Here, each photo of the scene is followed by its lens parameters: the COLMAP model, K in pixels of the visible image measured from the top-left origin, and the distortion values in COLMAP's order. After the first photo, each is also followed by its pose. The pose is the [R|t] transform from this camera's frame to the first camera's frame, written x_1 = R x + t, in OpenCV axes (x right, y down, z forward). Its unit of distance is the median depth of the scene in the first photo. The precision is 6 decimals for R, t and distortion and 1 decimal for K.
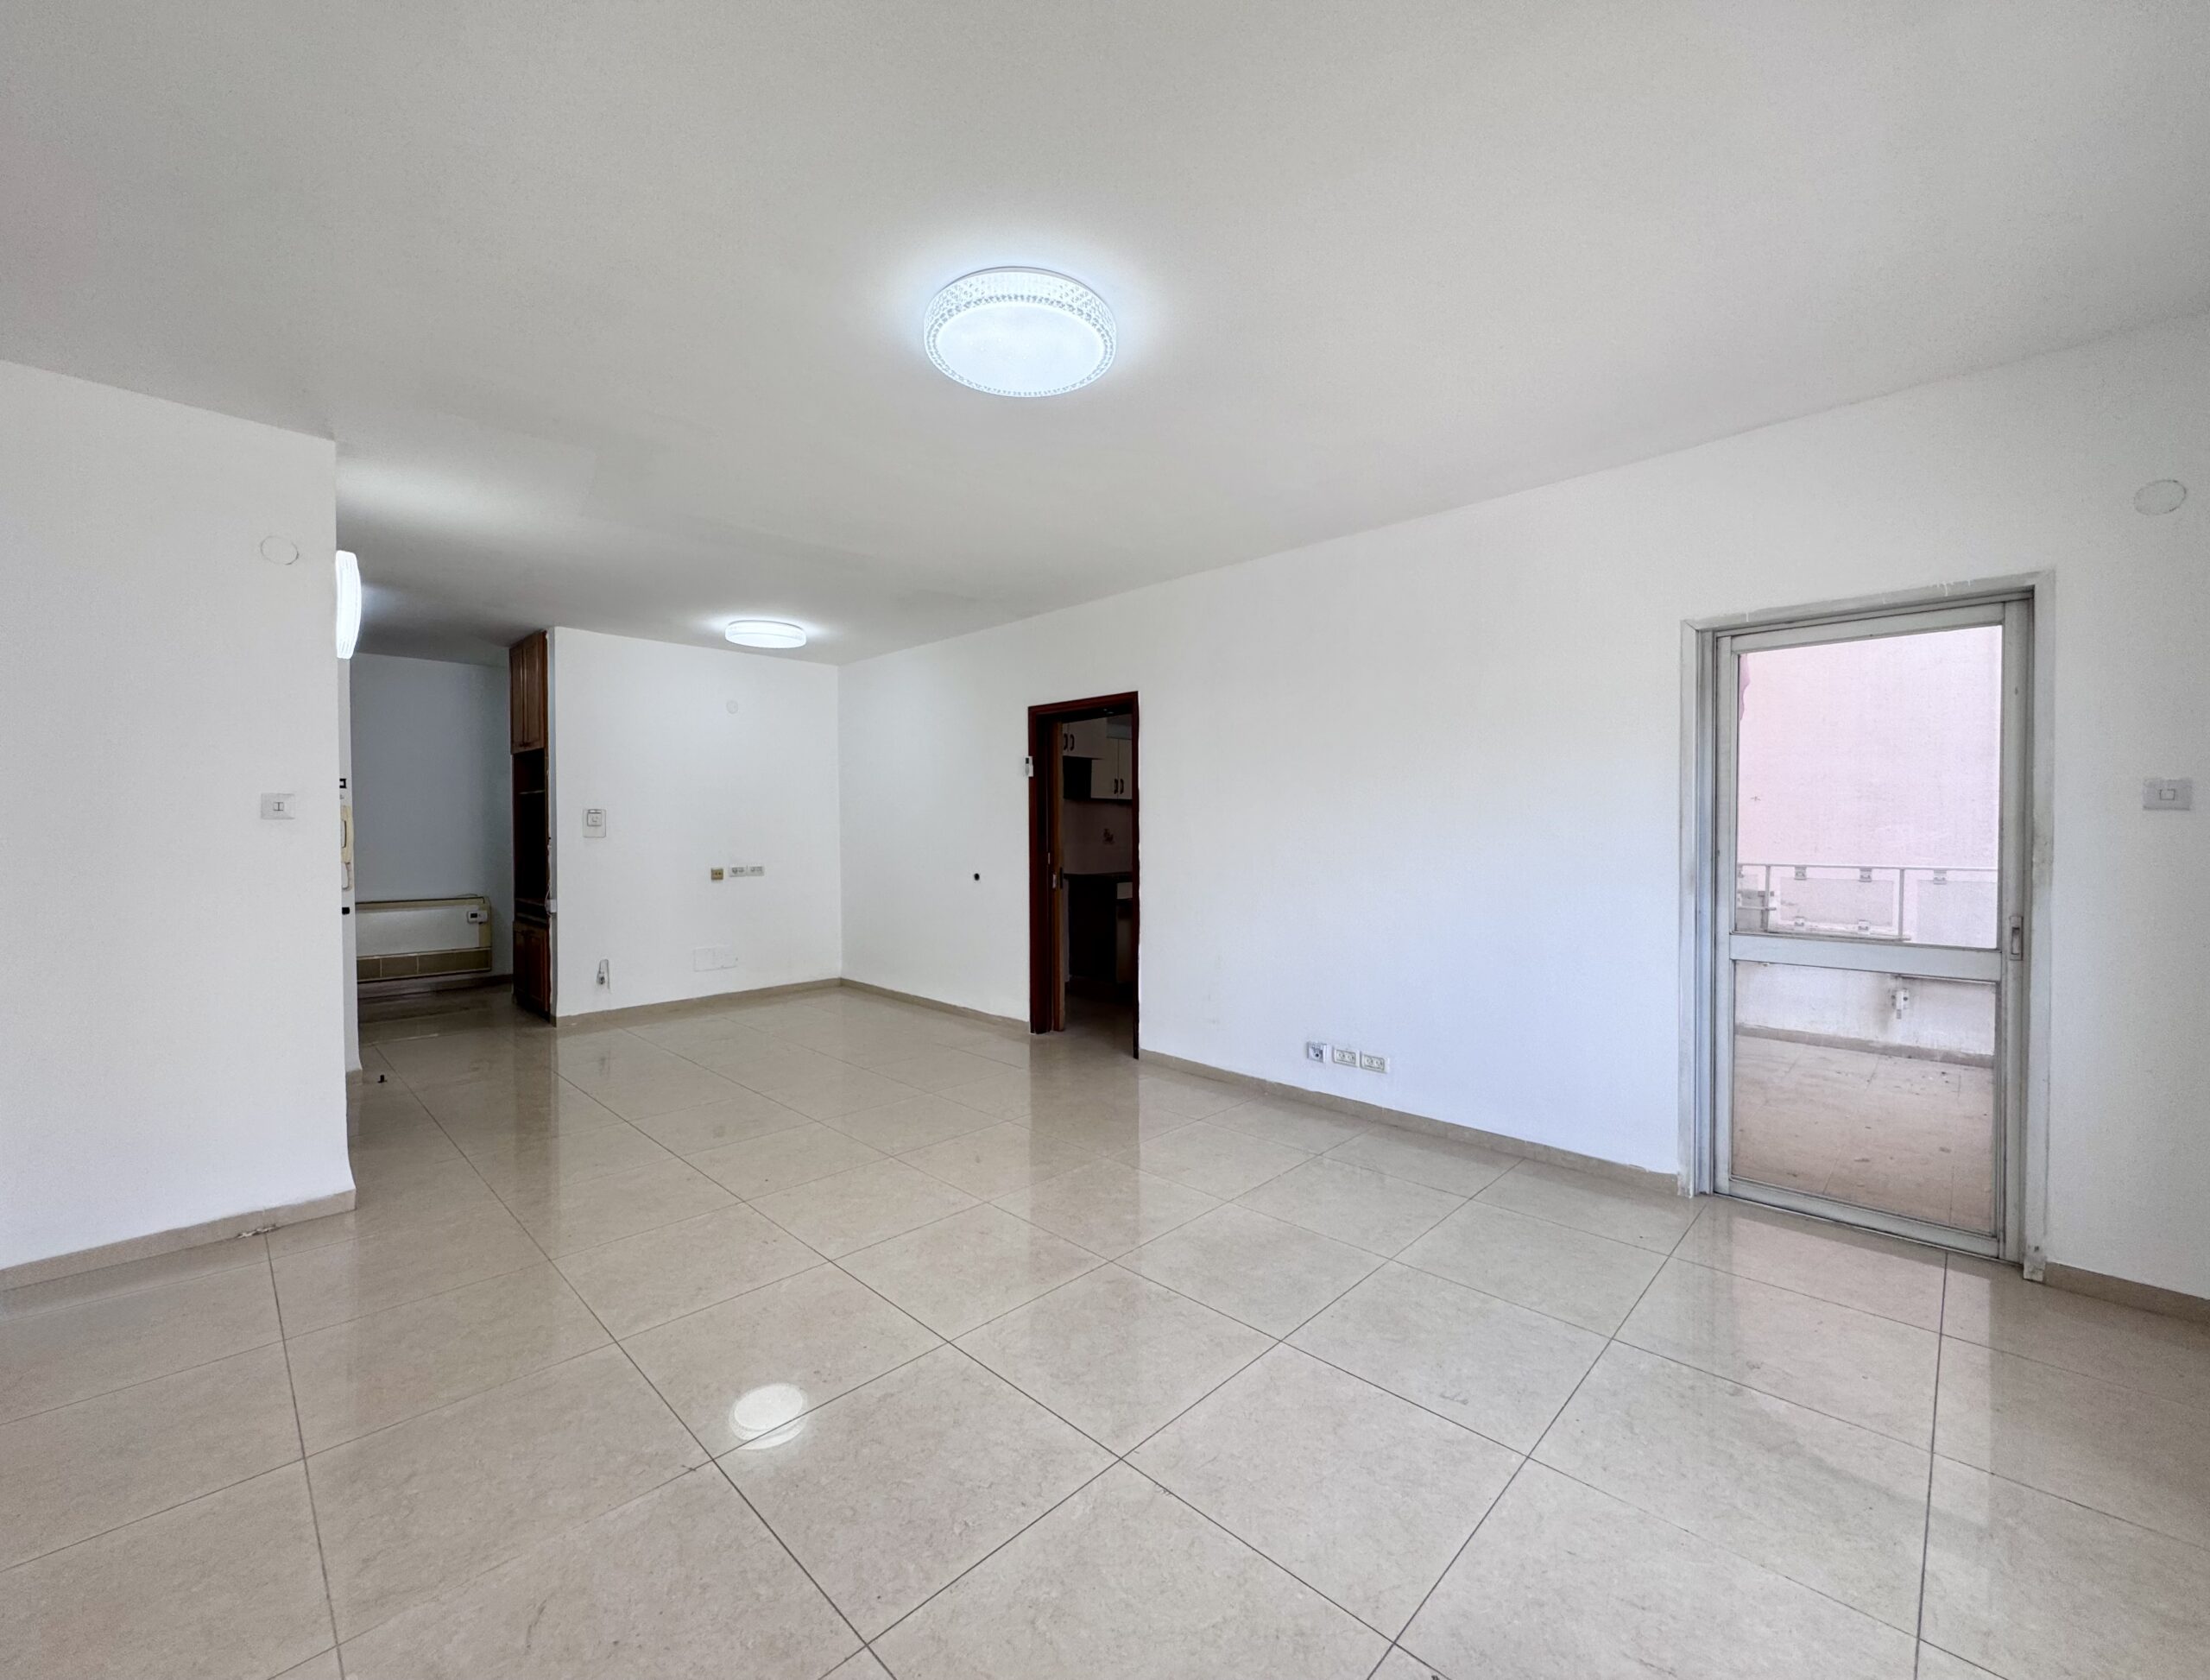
lens RADIAL K [[892.5, 0, 1095.4], [0, 892.5, 838.8], [0, 0, 1]] dist [0.000964, -0.000117]
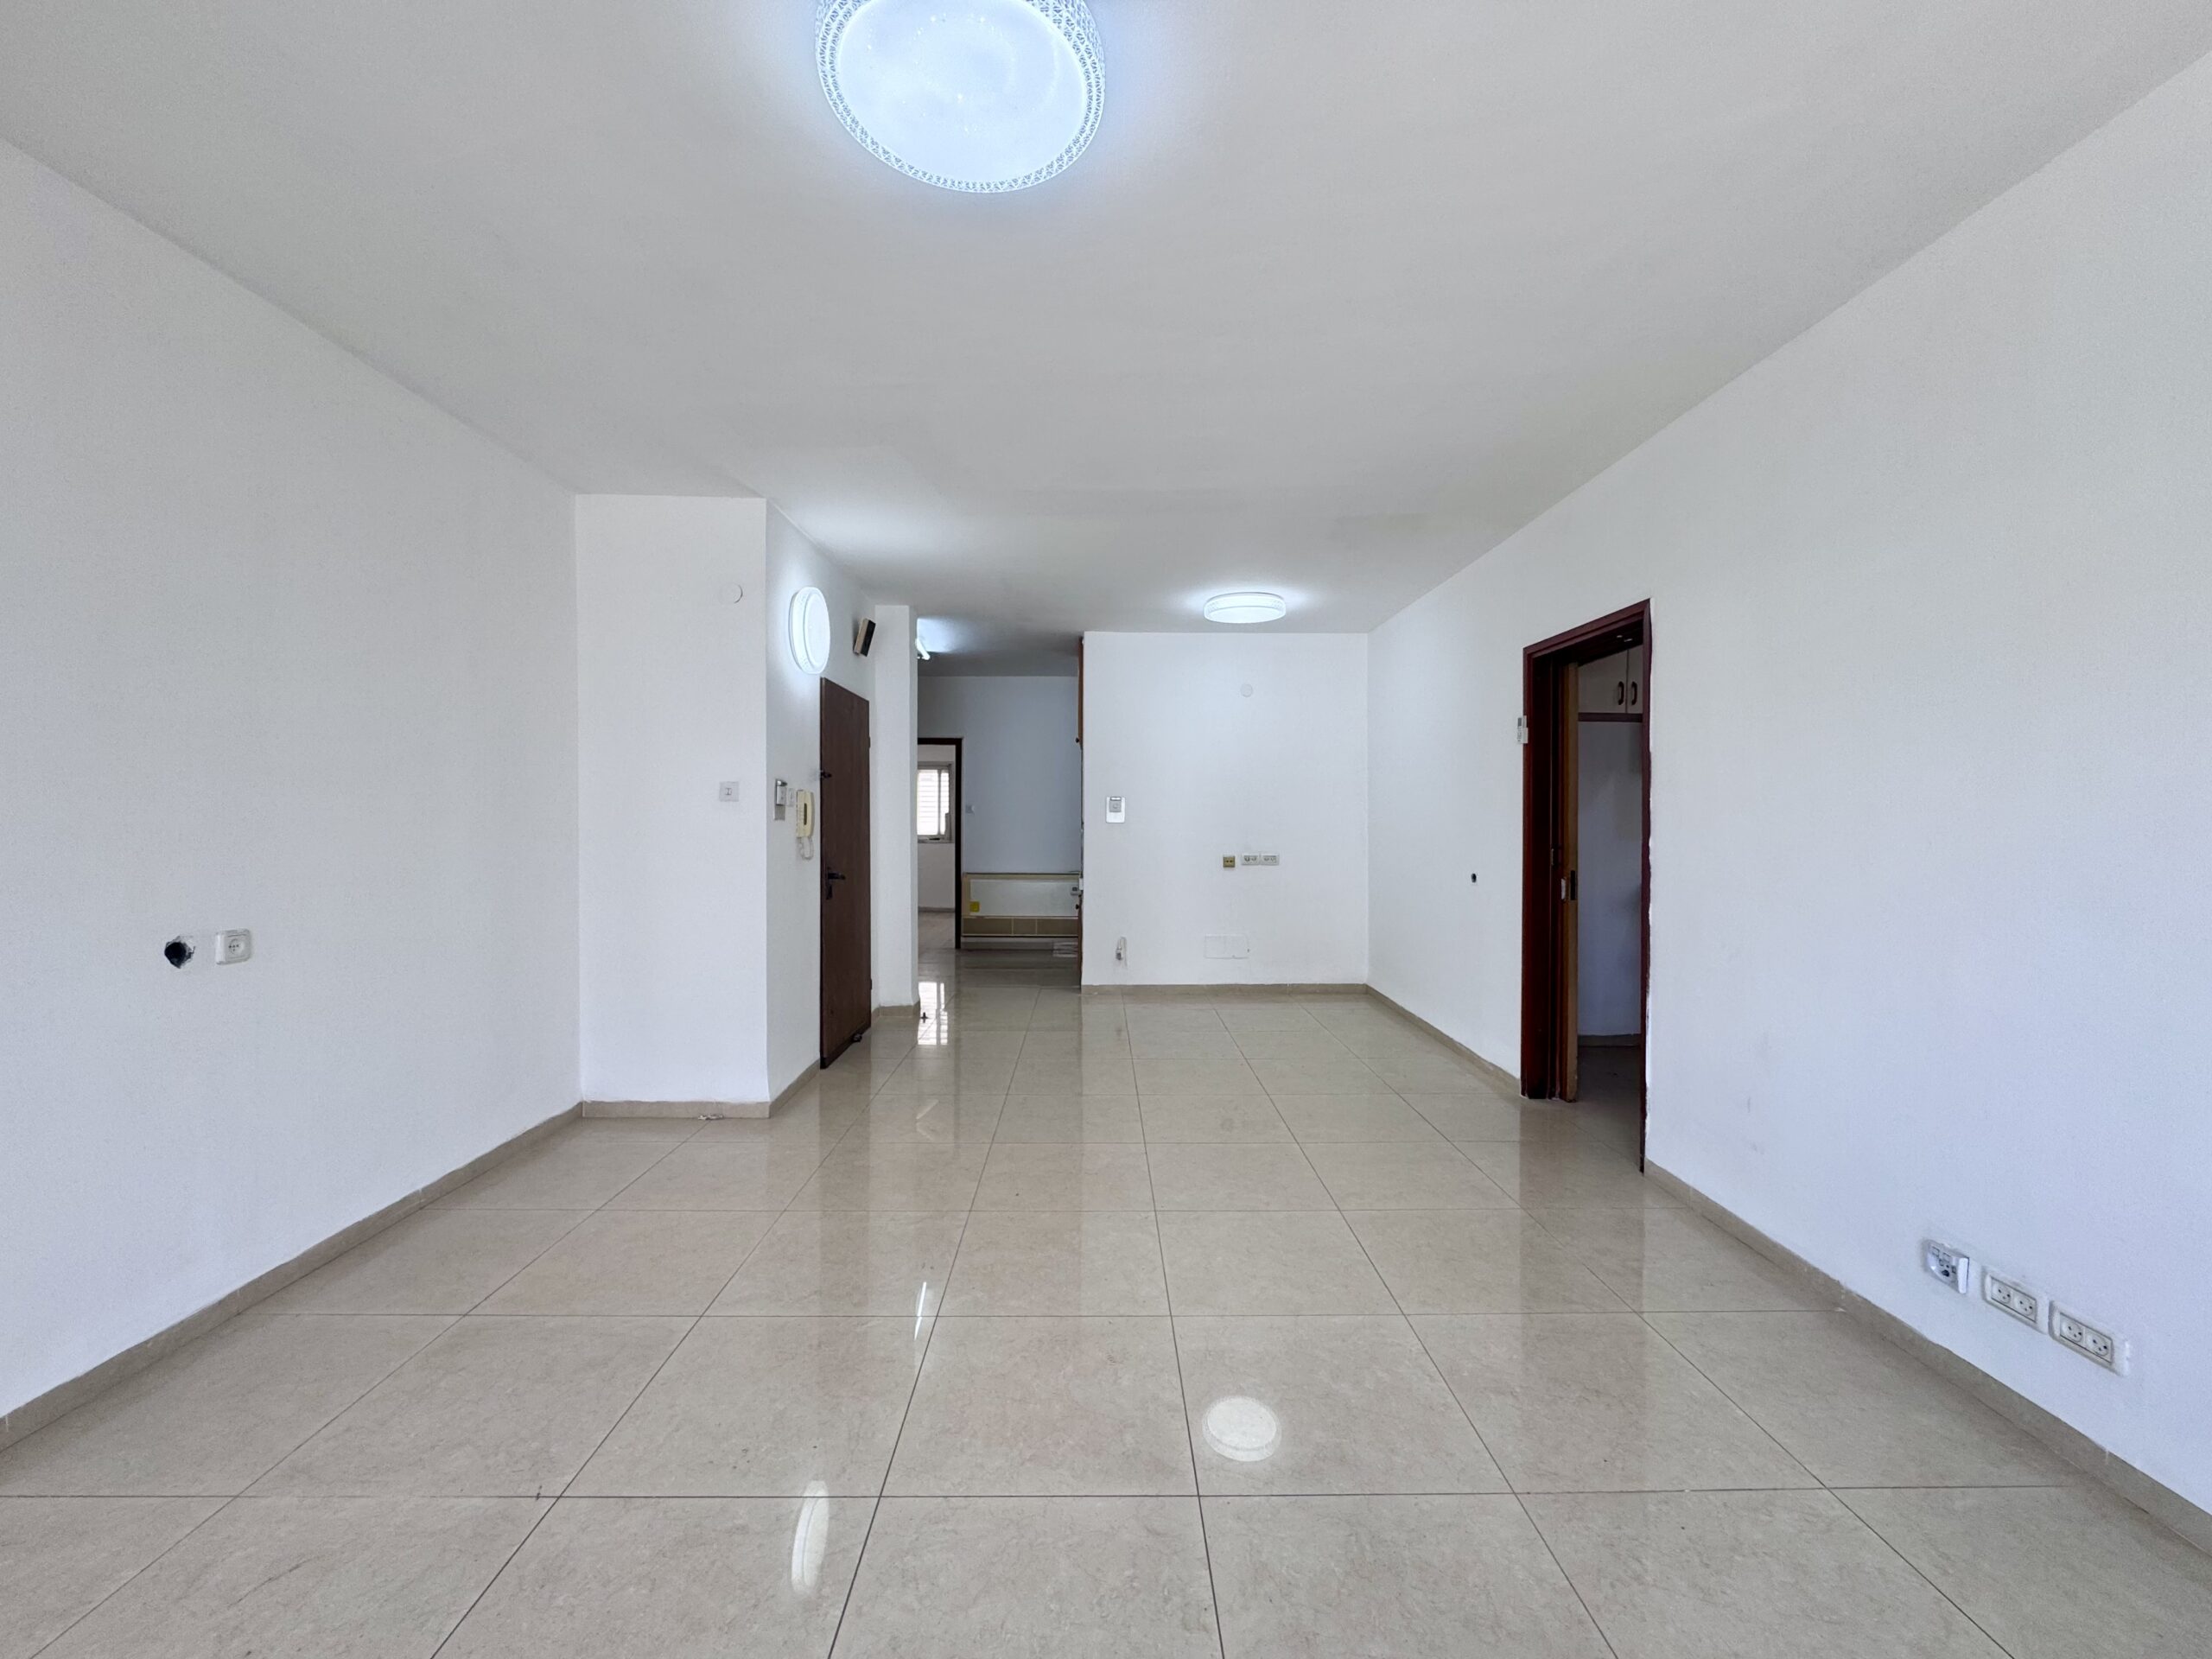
lens RADIAL K [[886.9, 0, 1109.2], [0, 886.9, 828.5], [0, 0, 1]] dist [-0.001242, -0.000607]
pose [[0.713420, 0.012904, -0.700618, 0.215684], [-0.015912, 0.999871, 0.002213, 0.003620], [0.700556, 0.009569, 0.713533, 0.274705]]
